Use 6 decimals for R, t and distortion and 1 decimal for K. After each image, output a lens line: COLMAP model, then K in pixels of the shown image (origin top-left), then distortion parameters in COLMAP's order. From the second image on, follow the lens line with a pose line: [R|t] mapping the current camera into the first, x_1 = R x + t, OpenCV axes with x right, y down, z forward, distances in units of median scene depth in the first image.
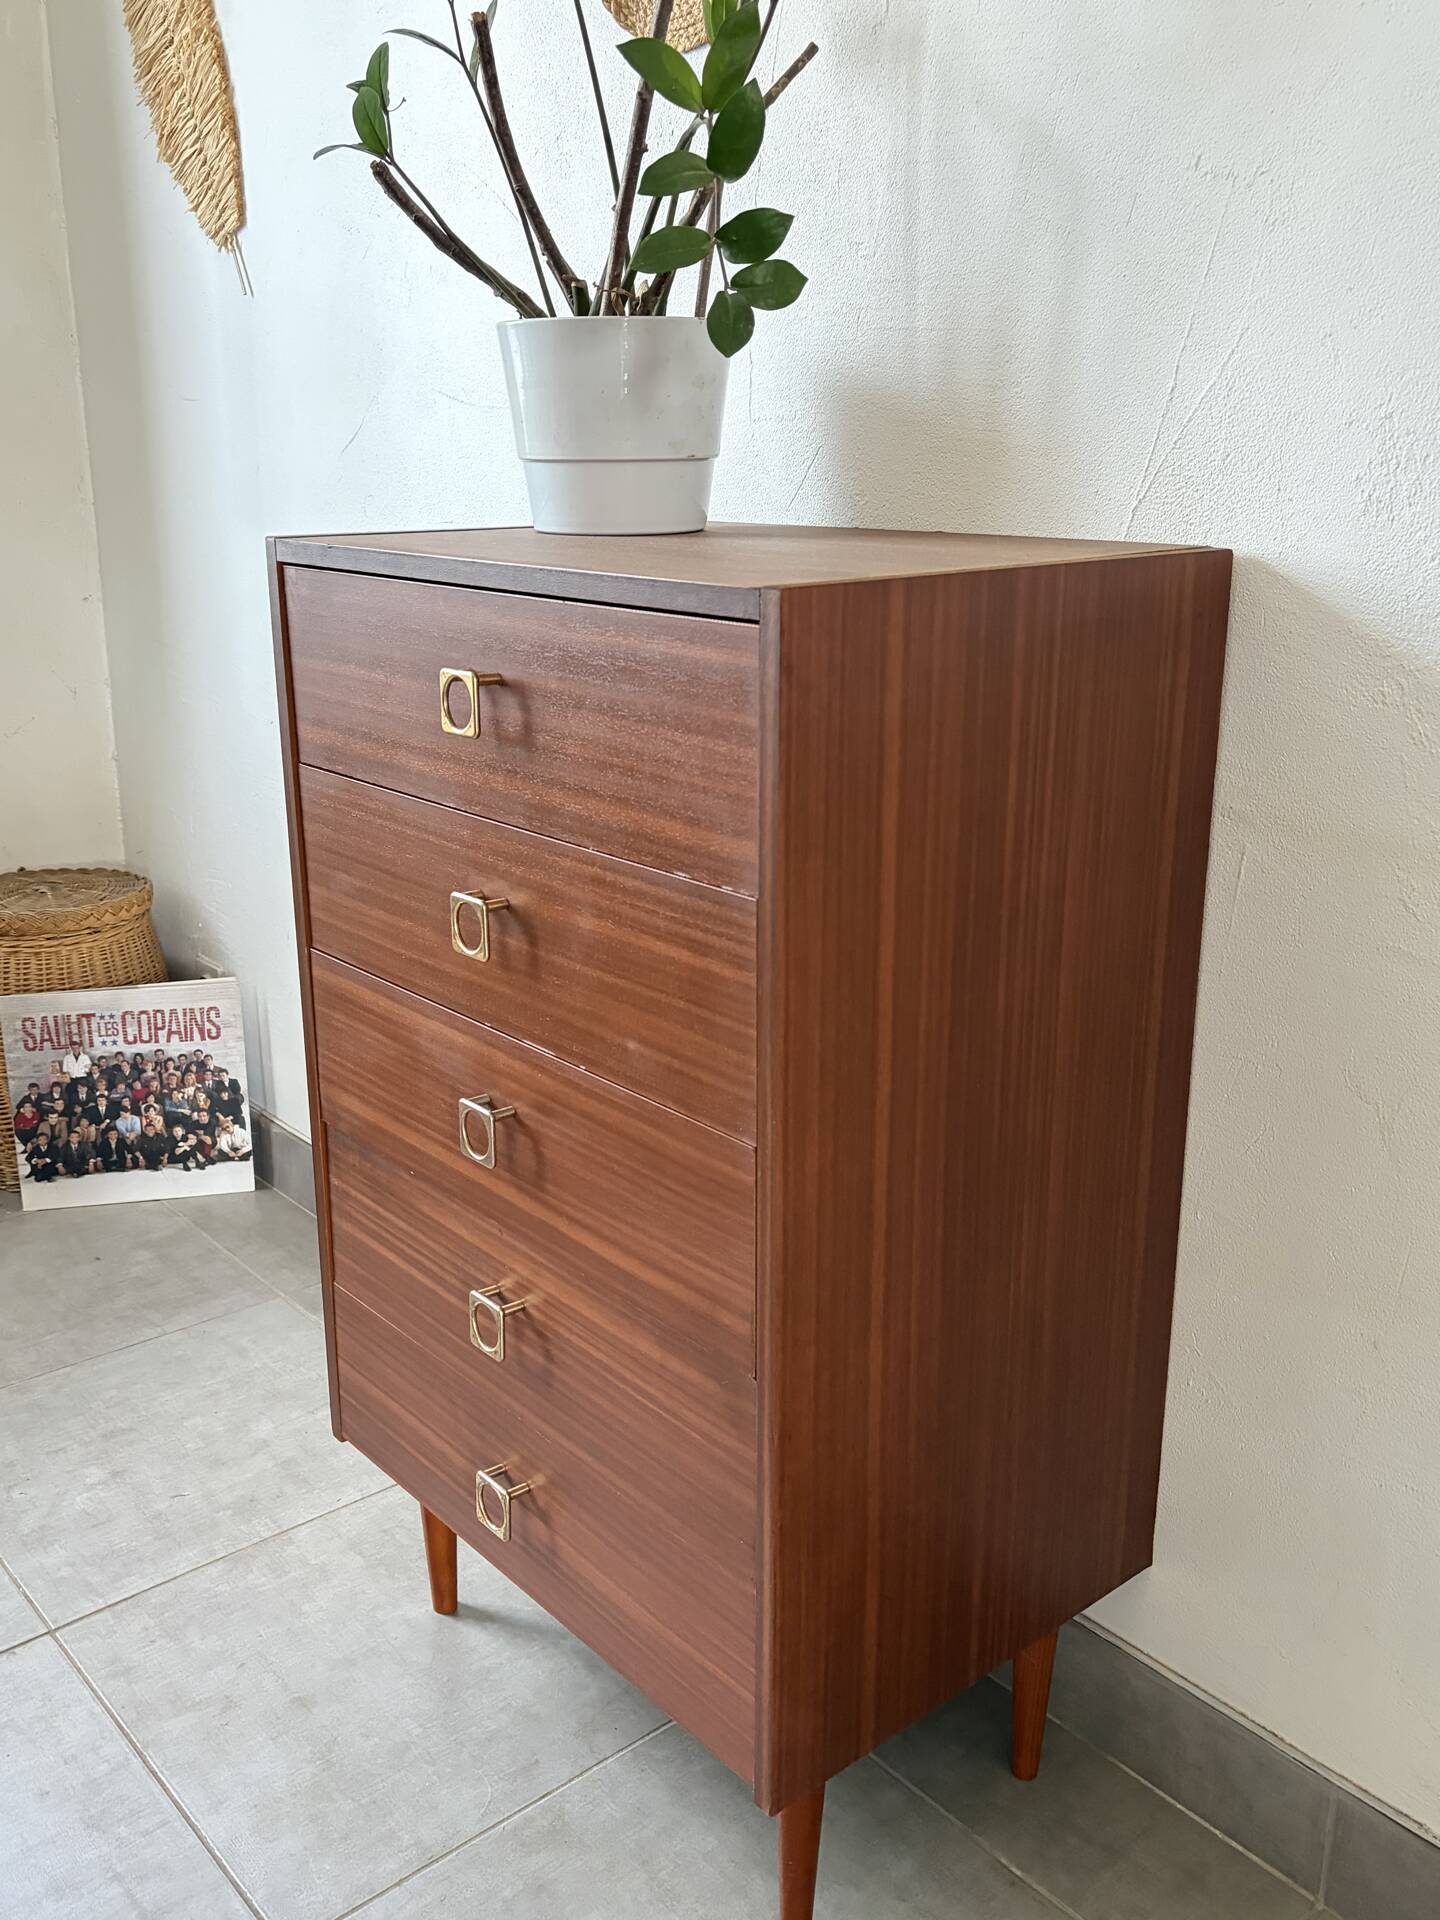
lens RADIAL K [[1749.3, 0, 707.7], [0, 1749.3, 944.3], [0, 0, 1]] dist [0.015910, 0.000000]
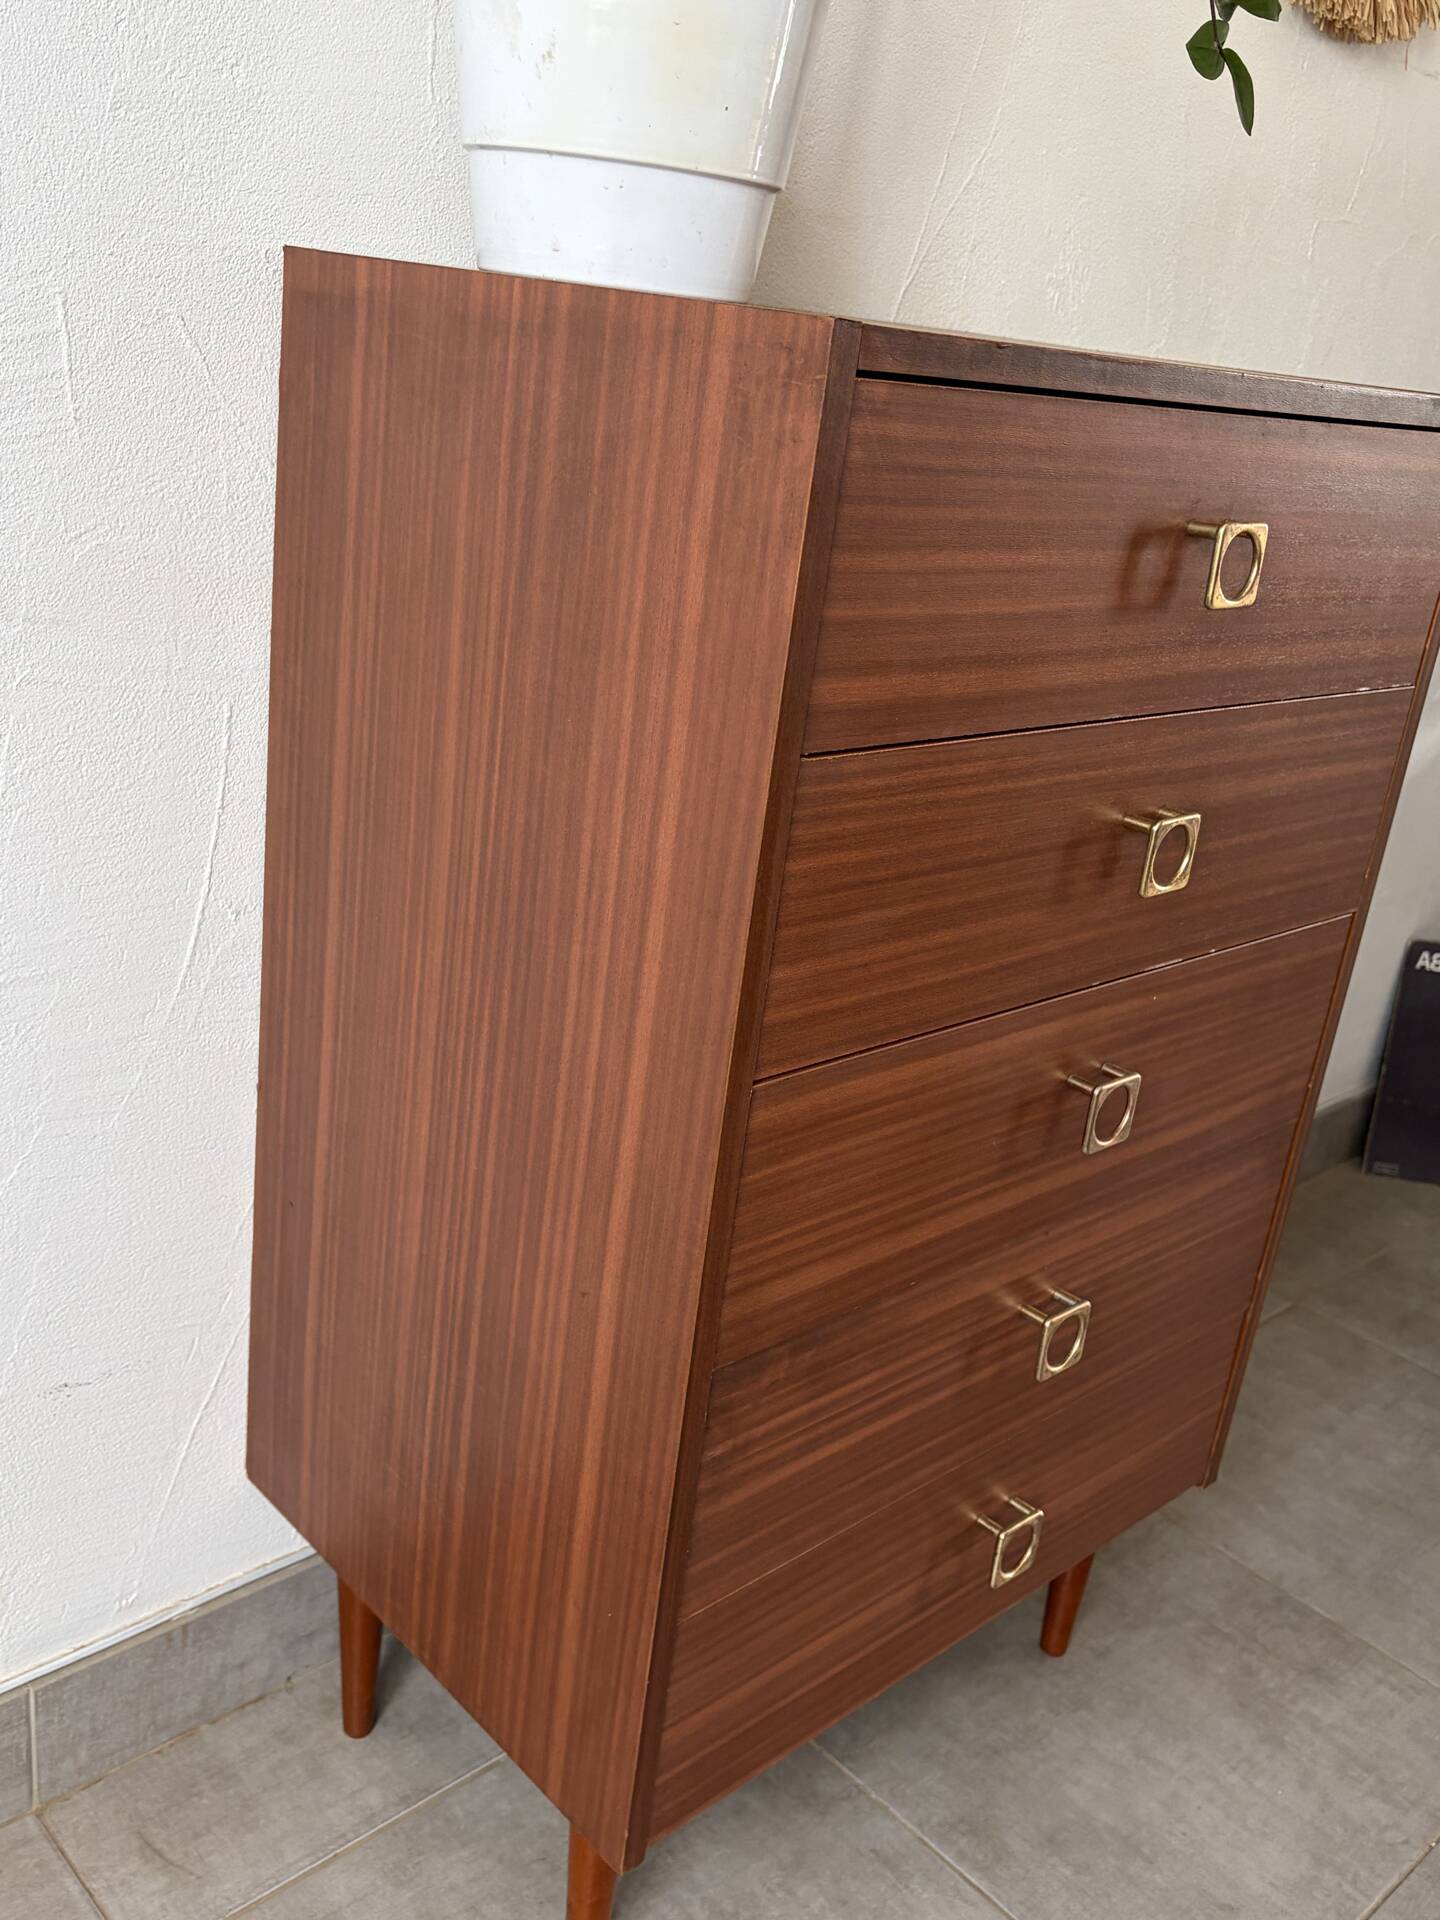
lens RADIAL K [[1749.3, 0, 715.3], [0, 1749.3, 960.4], [0, 0, 1]] dist [0.015910, 0.000000]
pose [[-0.053301, -0.353857, 0.933780, -0.780434], [0.167854, 0.918629, 0.357696, -0.251245], [-0.984370, 0.175804, 0.010432, 1.071382]]
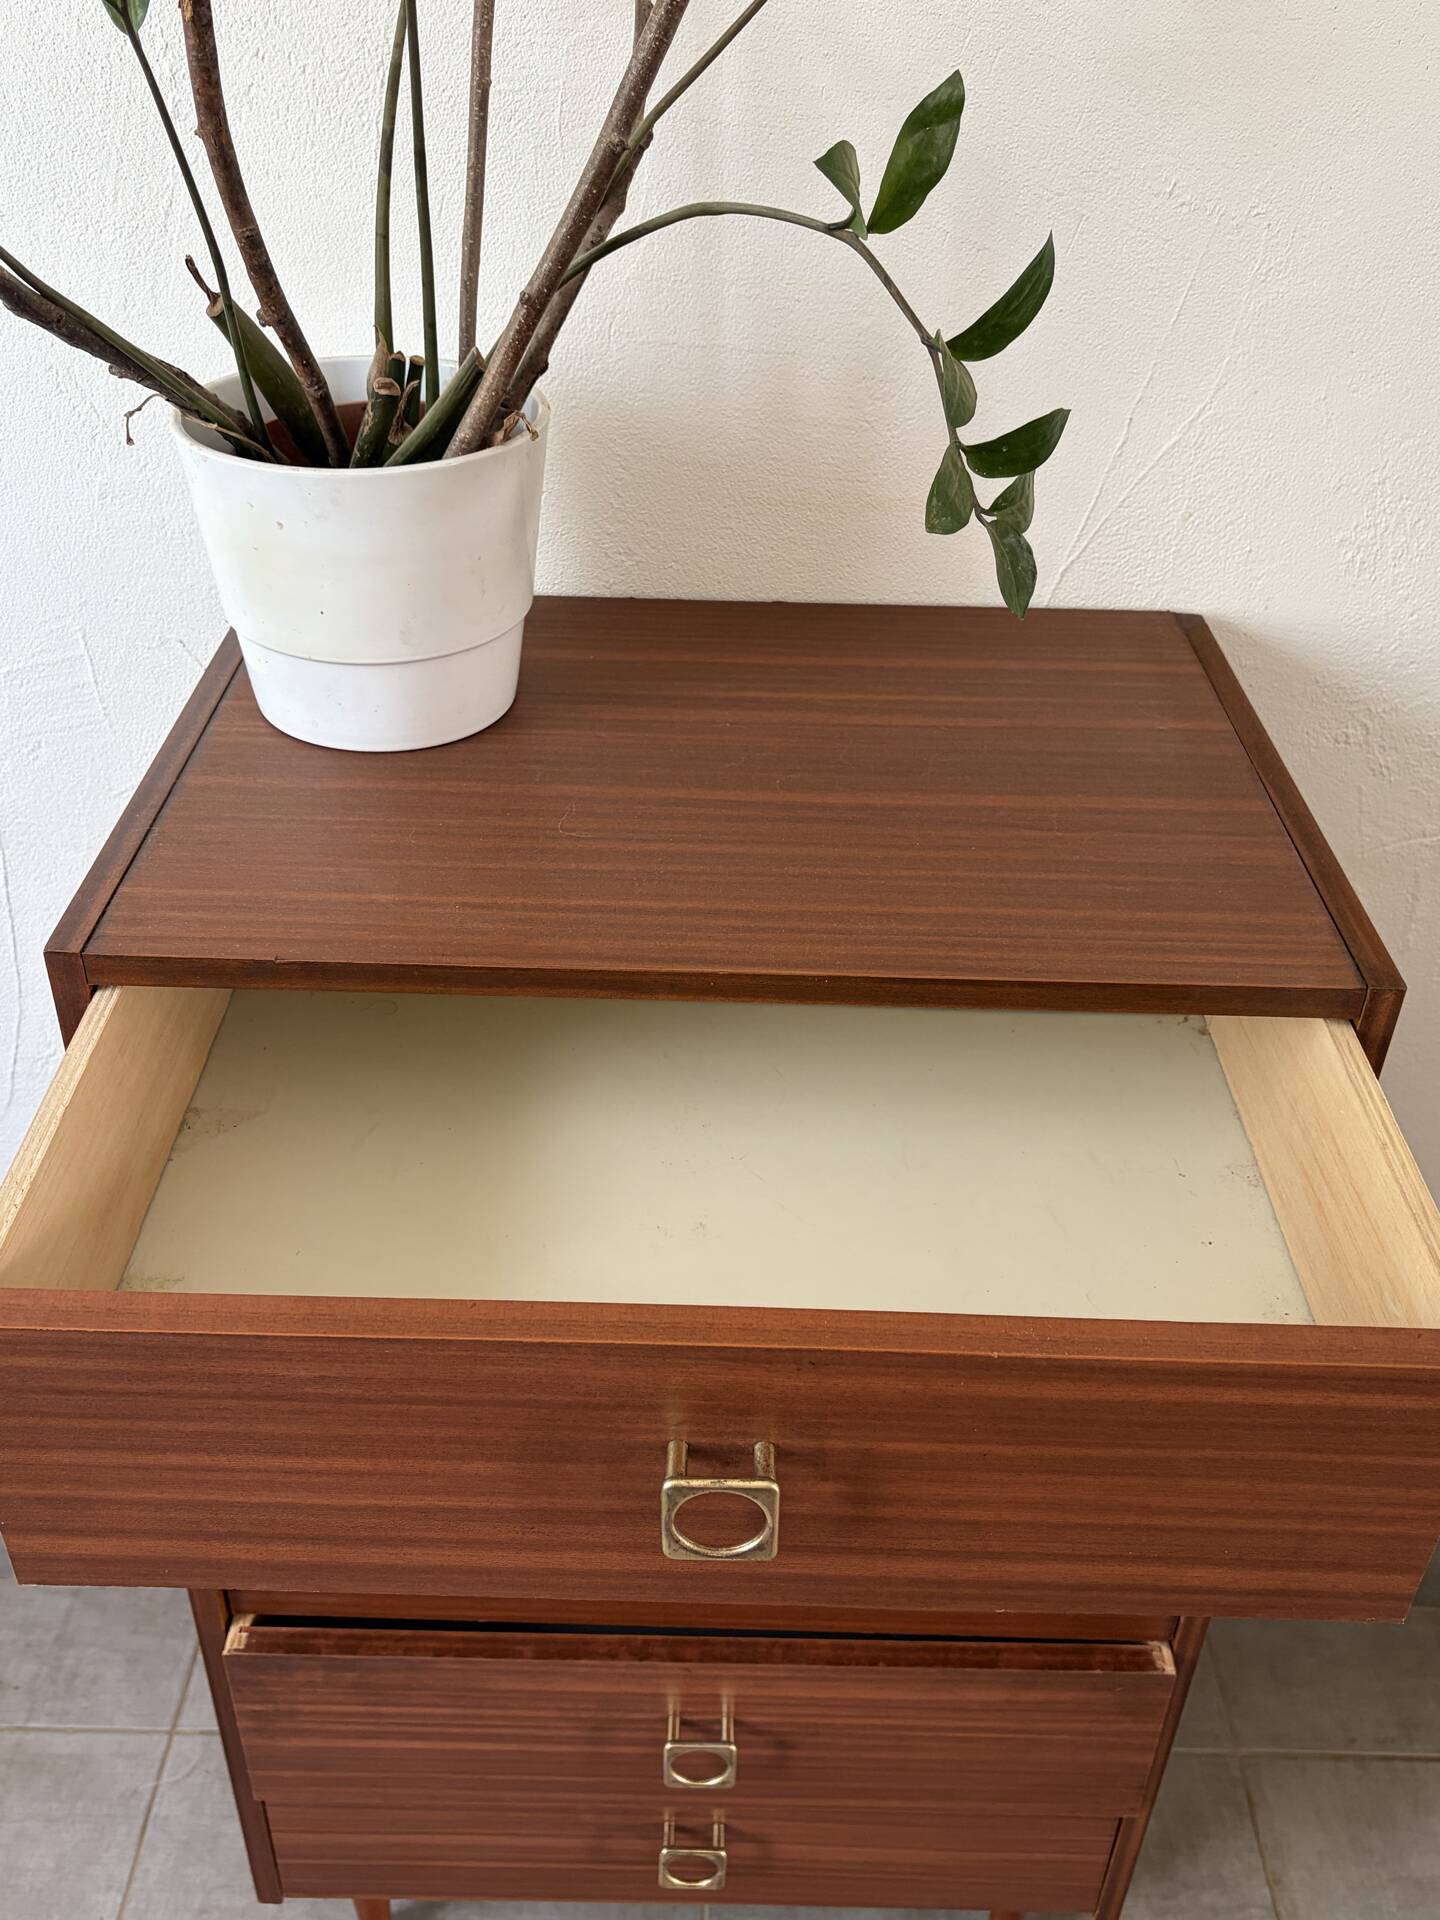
lens RADIAL K [[1749.3, 0, 713.9], [0, 1749.3, 969.5], [0, 0, 1]] dist [0.015910, 0.000000]
pose [[0.647252, -0.414207, 0.639920, -0.480098], [0.189138, 0.900500, 0.391569, -0.410668], [-0.738439, -0.132410, 0.661192, 0.474540]]
